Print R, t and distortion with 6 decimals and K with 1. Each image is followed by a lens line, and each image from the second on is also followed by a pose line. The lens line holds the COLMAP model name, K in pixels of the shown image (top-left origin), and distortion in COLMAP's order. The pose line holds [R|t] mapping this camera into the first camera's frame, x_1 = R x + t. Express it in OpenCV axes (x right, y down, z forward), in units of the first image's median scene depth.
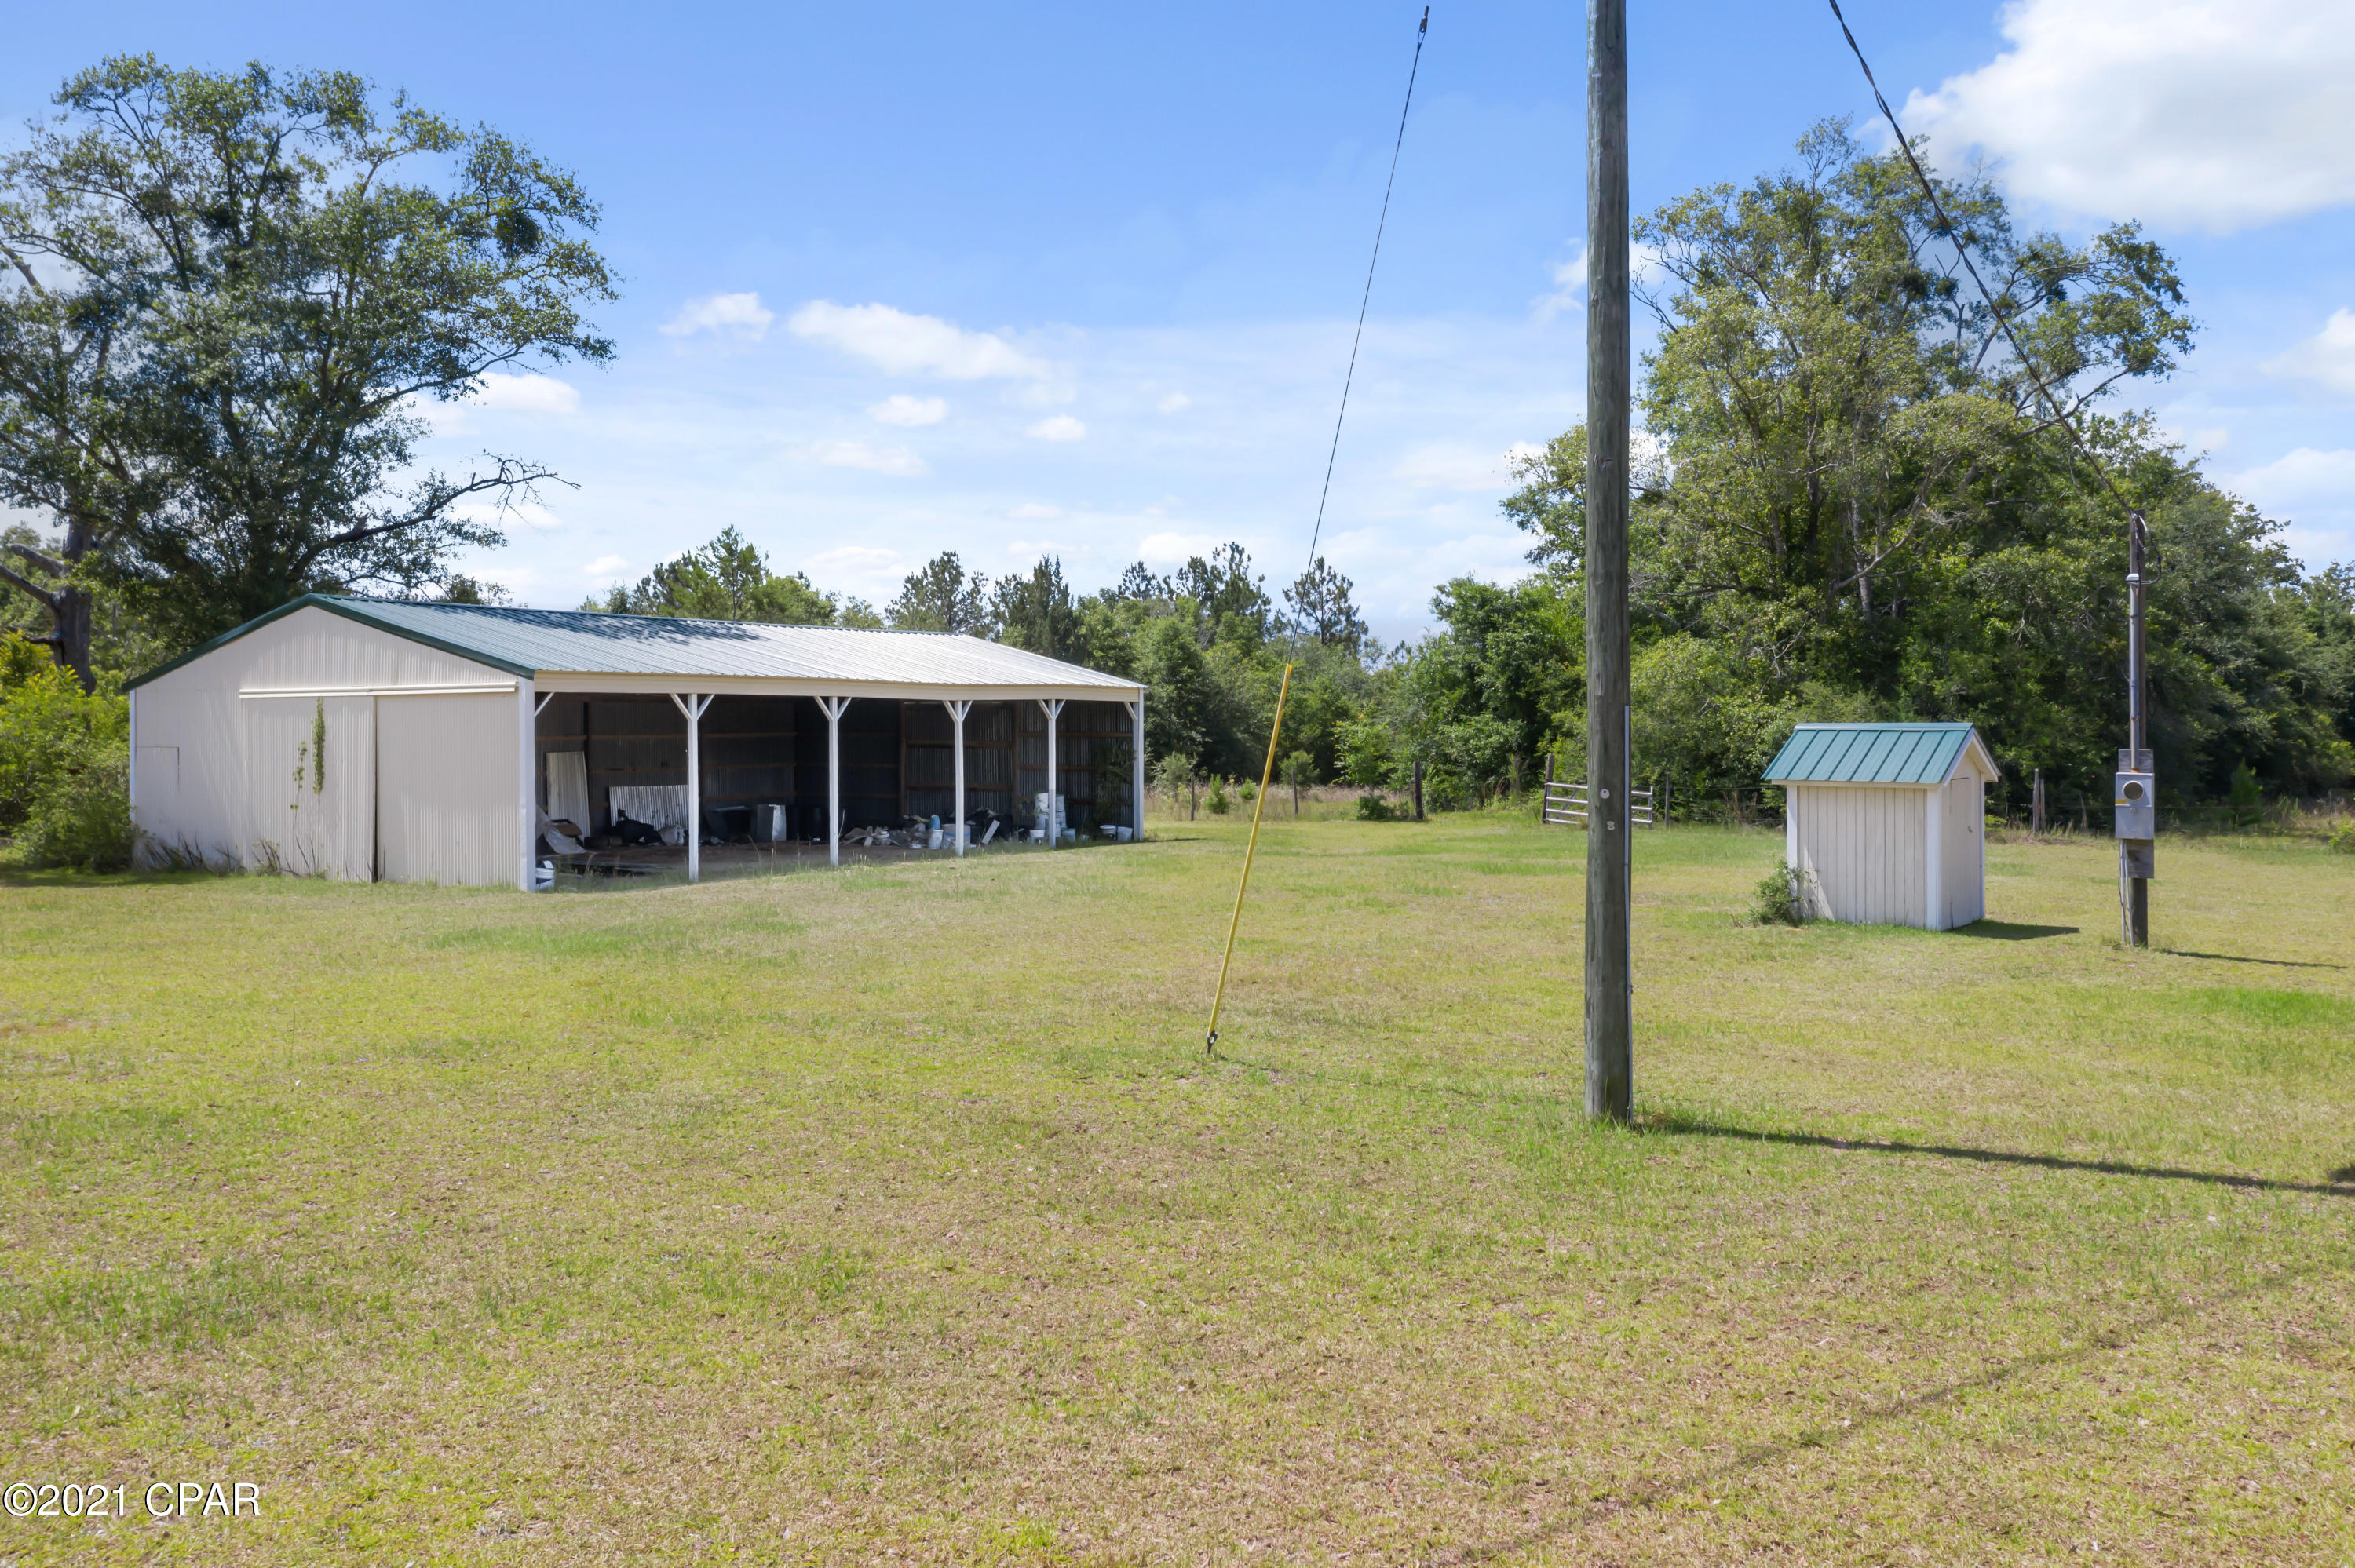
lens RADIAL K [[1896.6, 0, 1177.9], [0, 1896.6, 716.7], [0, 0, 1]] dist [-0.004696, -0.004153]
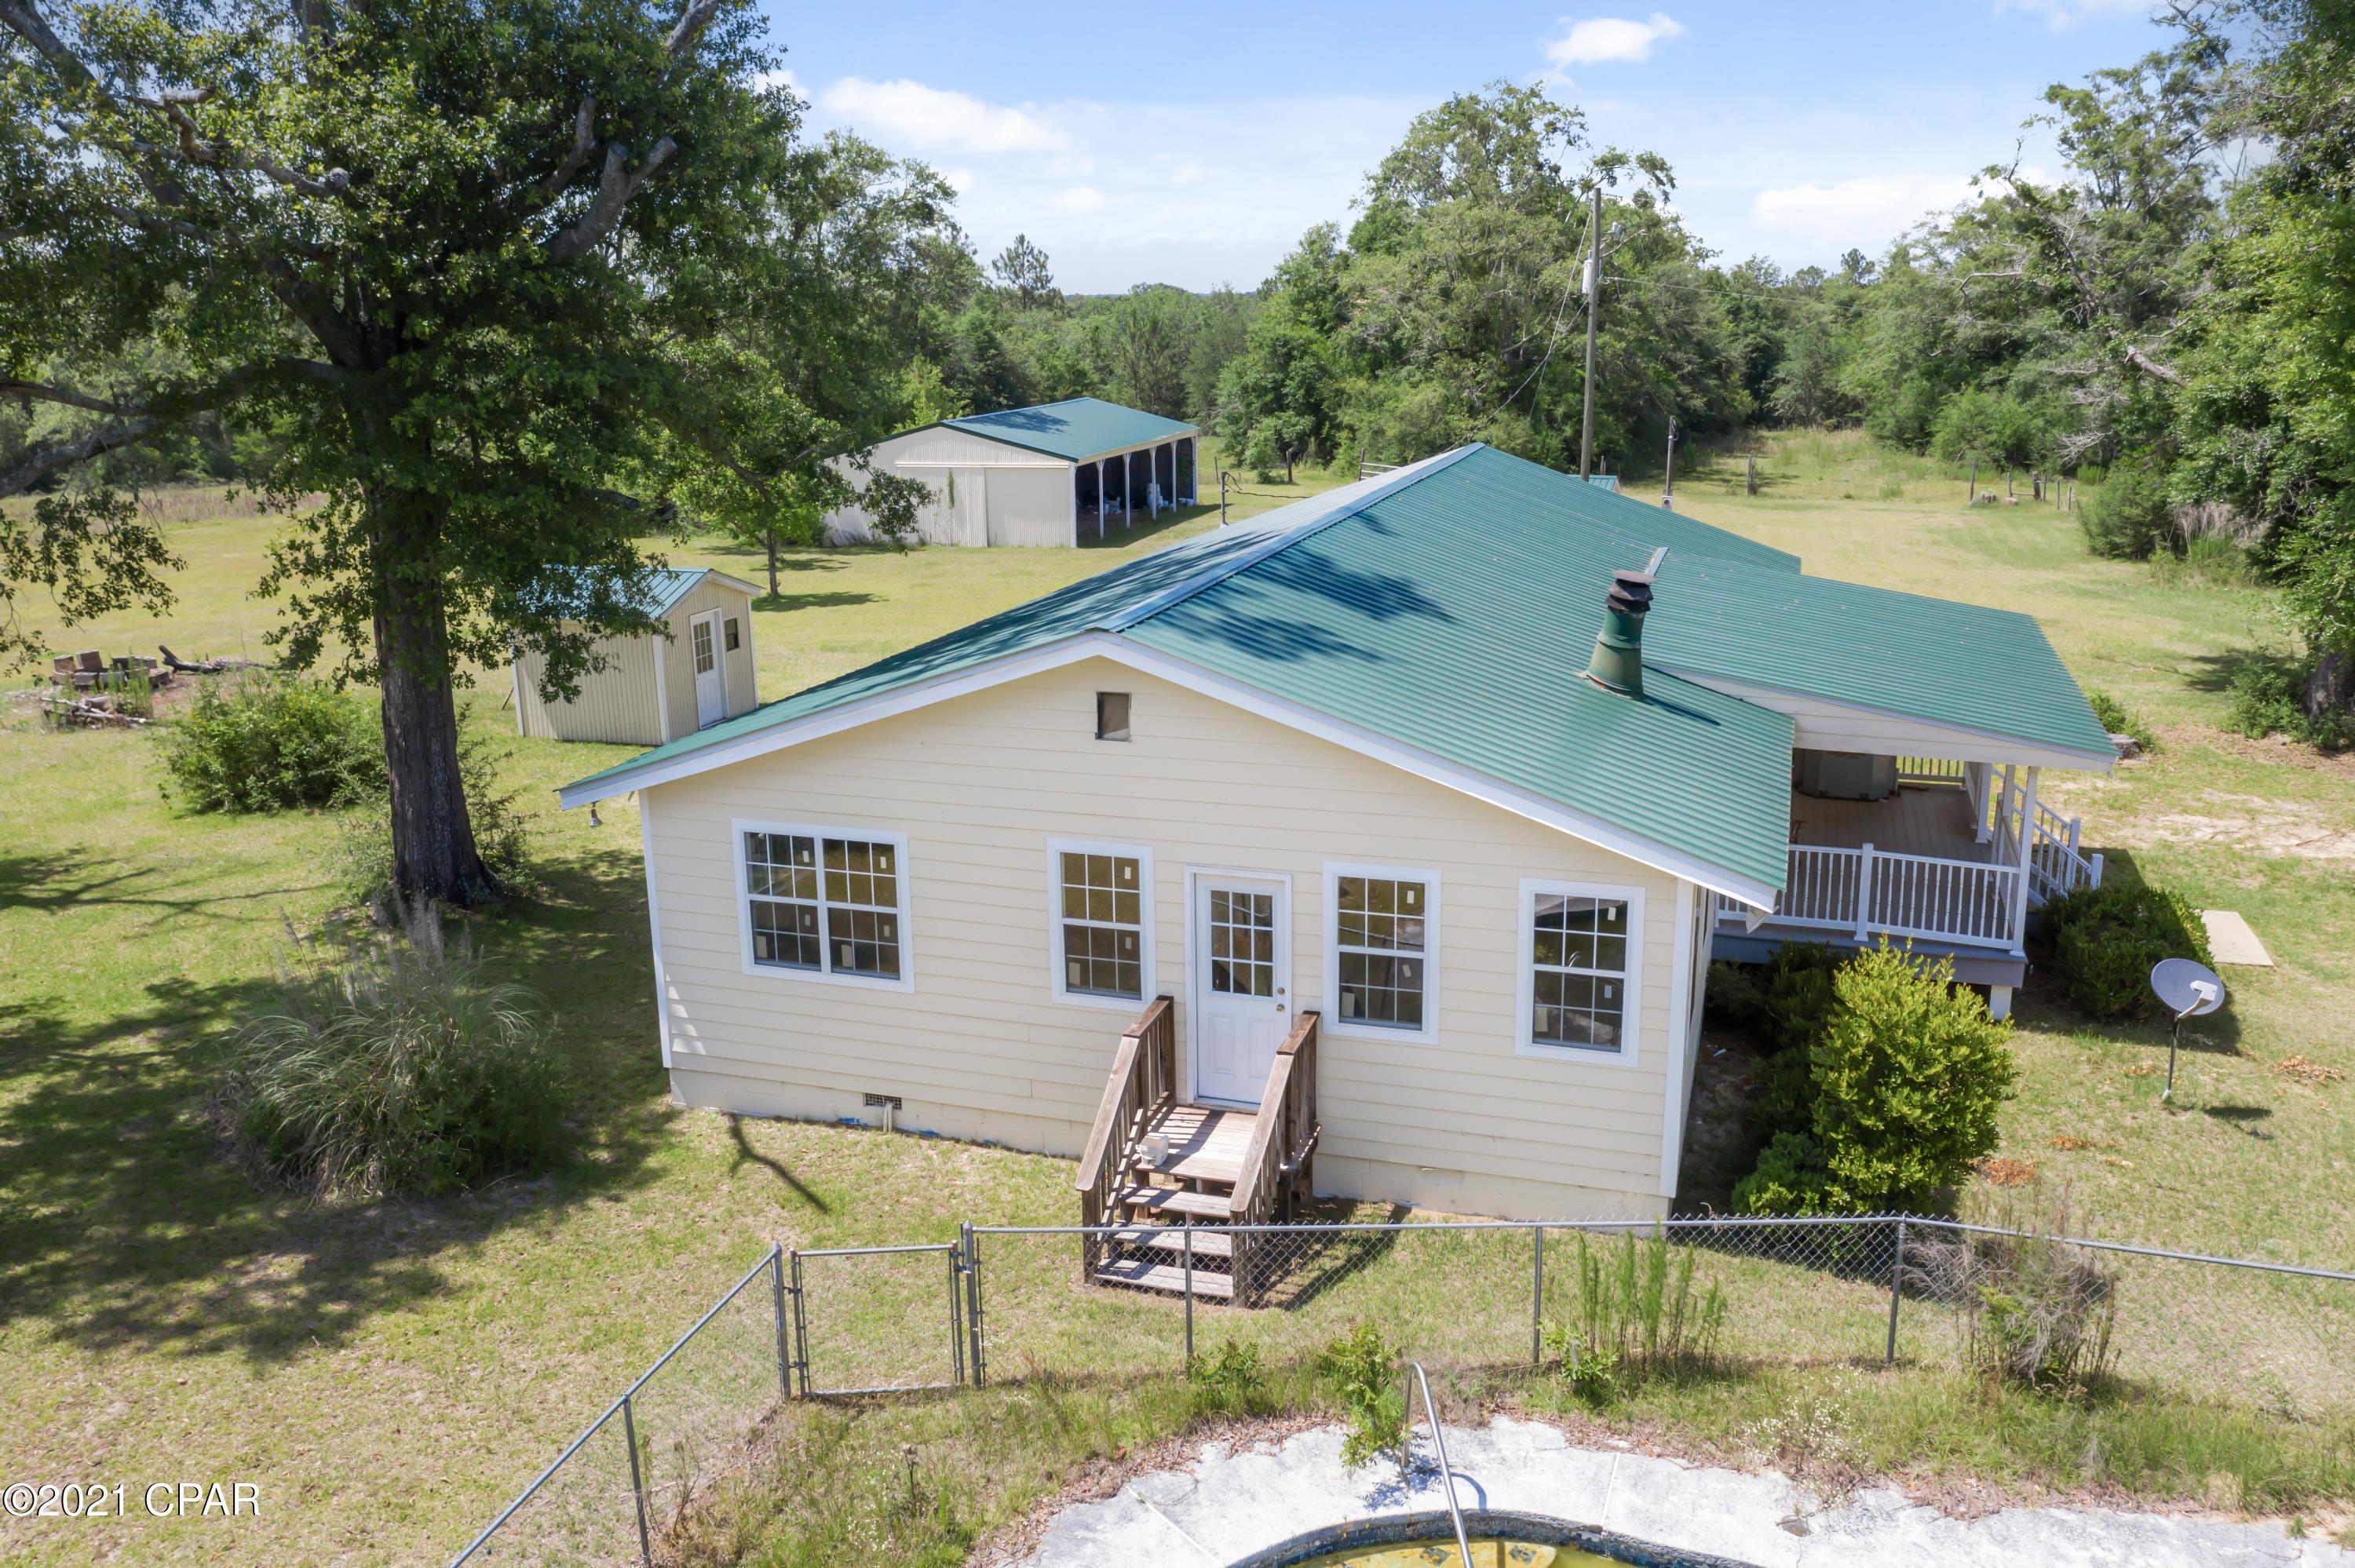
lens RADIAL K [[1890.4, 0, 1173.4], [0, 1890.4, 751.5], [0, 0, 1]] dist [-0.010677, -0.005915]
pose [[0.966274, -0.066187, 0.248865, -0.378544], [0.006625, 0.972474, 0.232915, -0.100111], [-0.257431, -0.223411, 0.940115, -0.629751]]
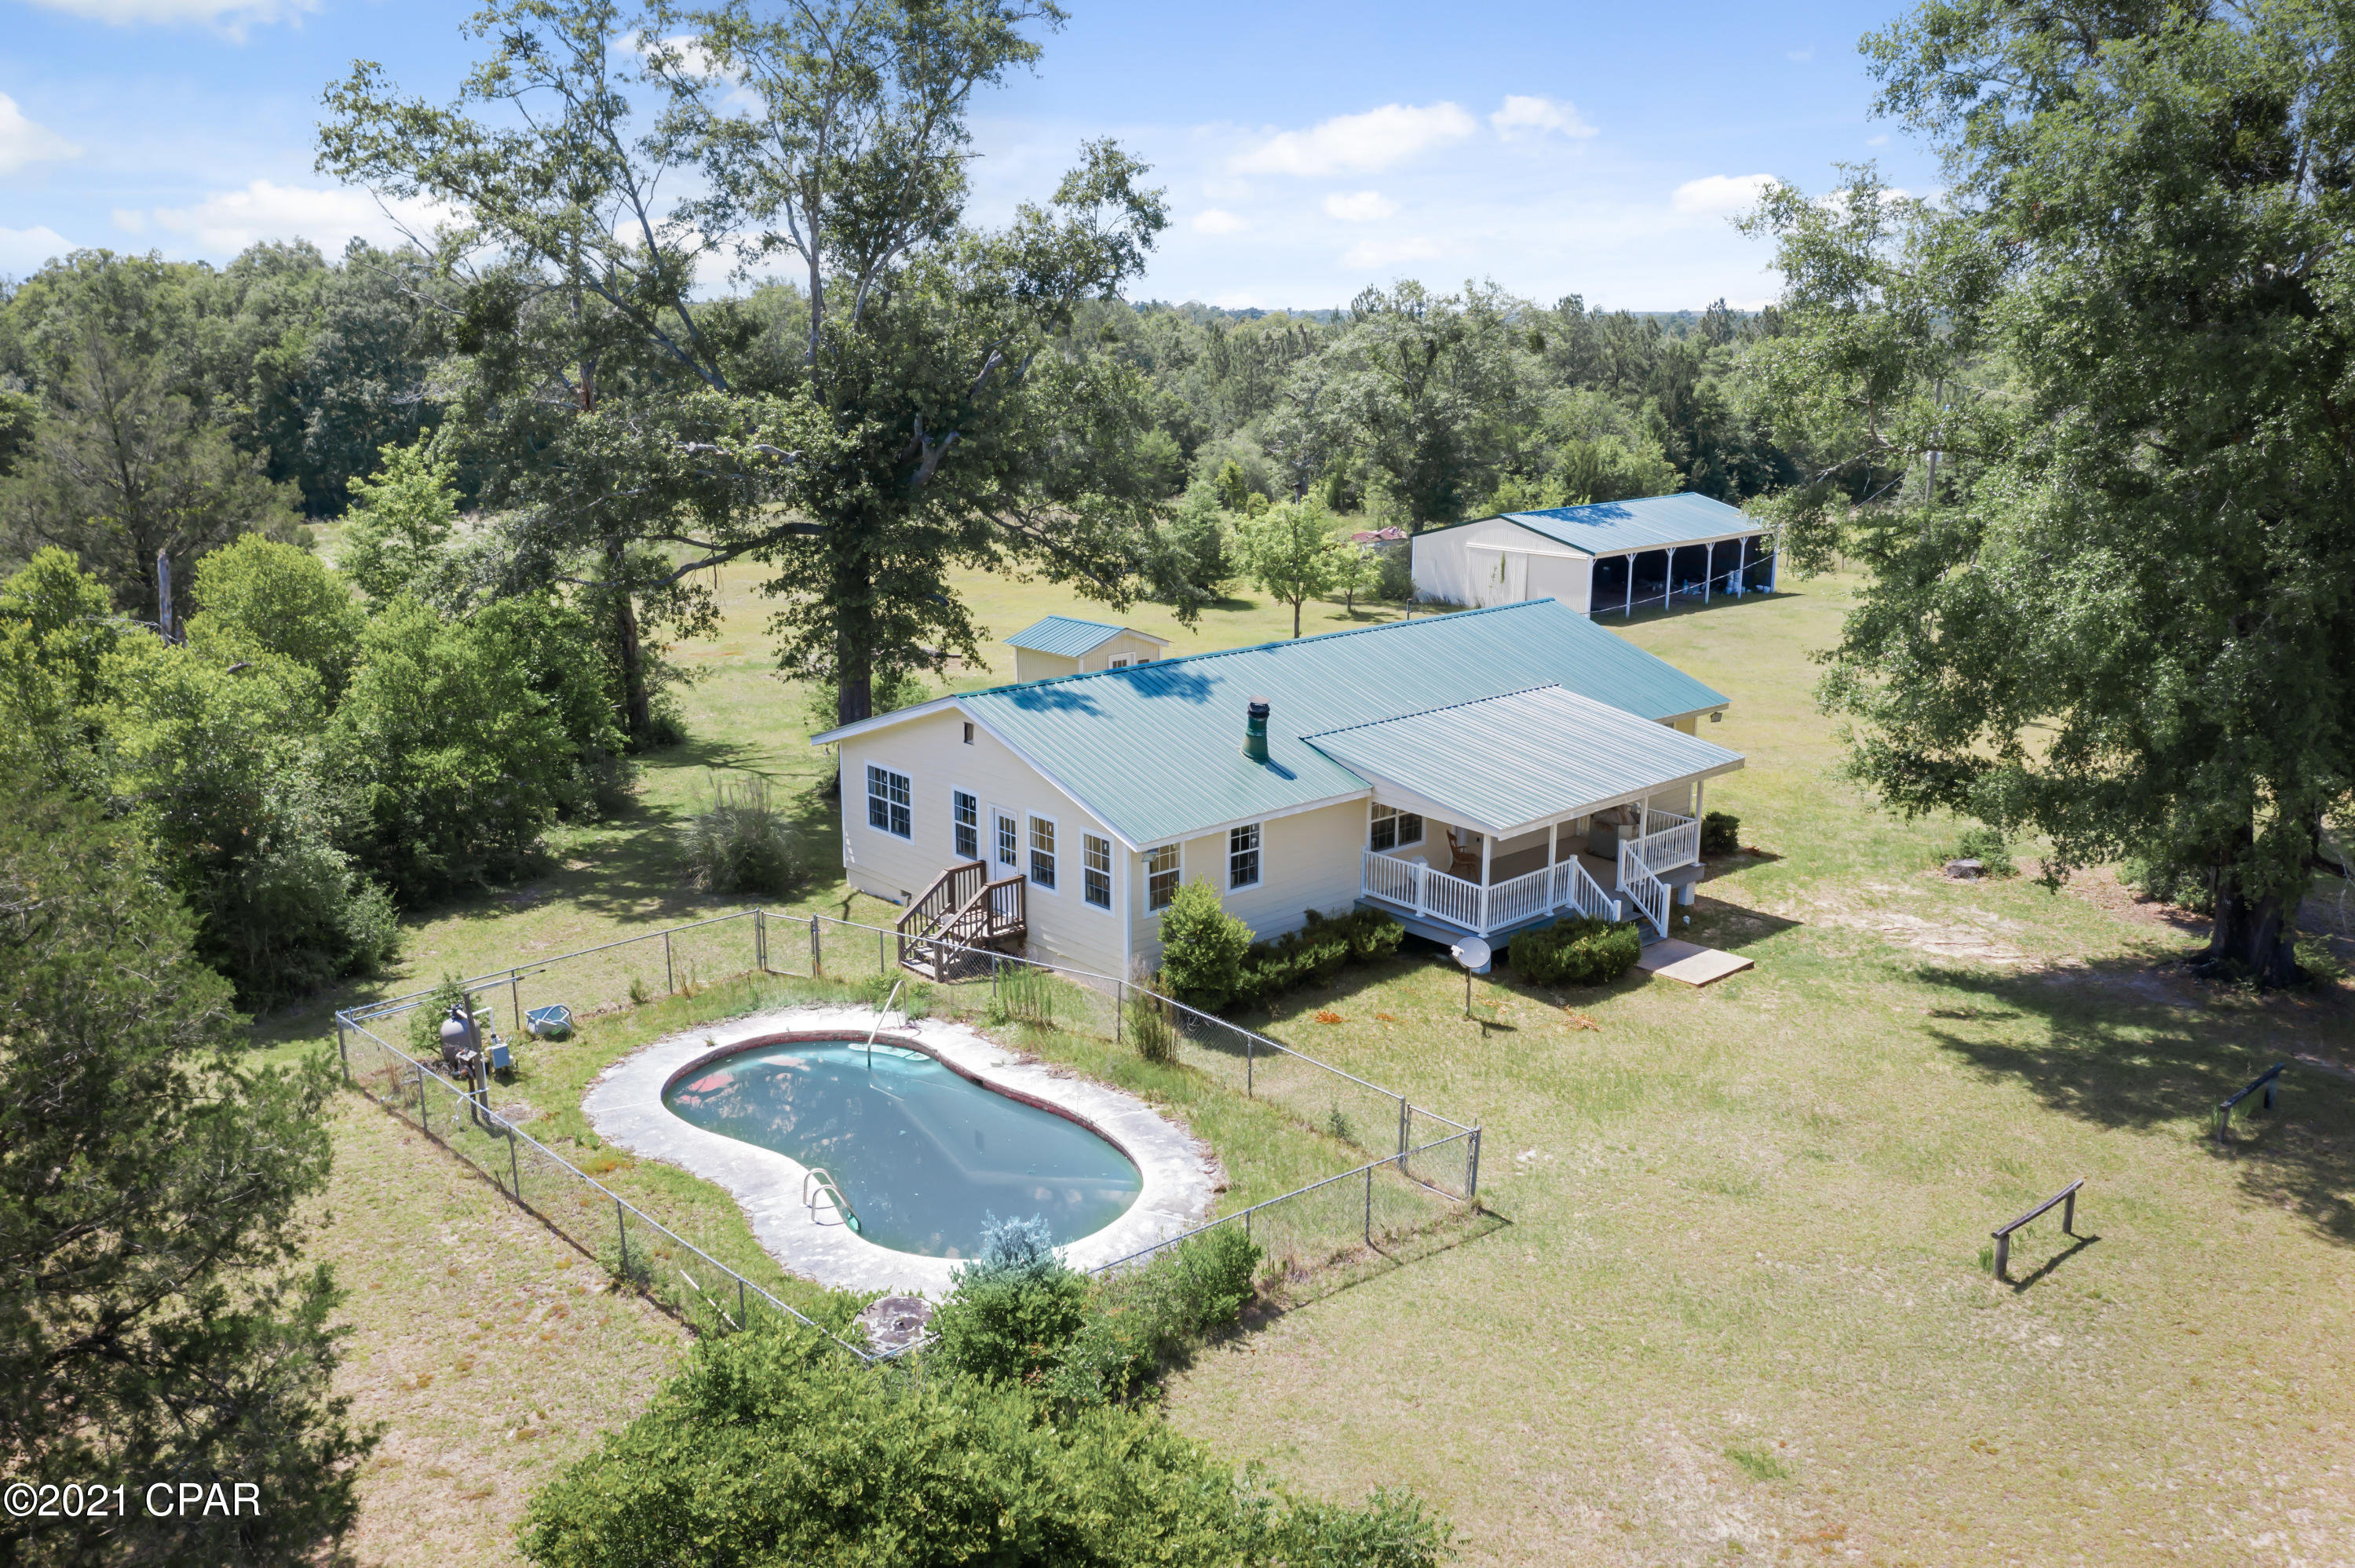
lens RADIAL K [[1896.6, 0, 1177.9], [0, 1896.6, 716.7], [0, 0, 1]] dist [-0.004696, -0.004153]
pose [[0.966897, 0.067908, -0.245964, -0.097006], [-0.014579, 0.977064, 0.212447, -0.182028], [0.254750, -0.201828, 0.945710, -0.946756]]
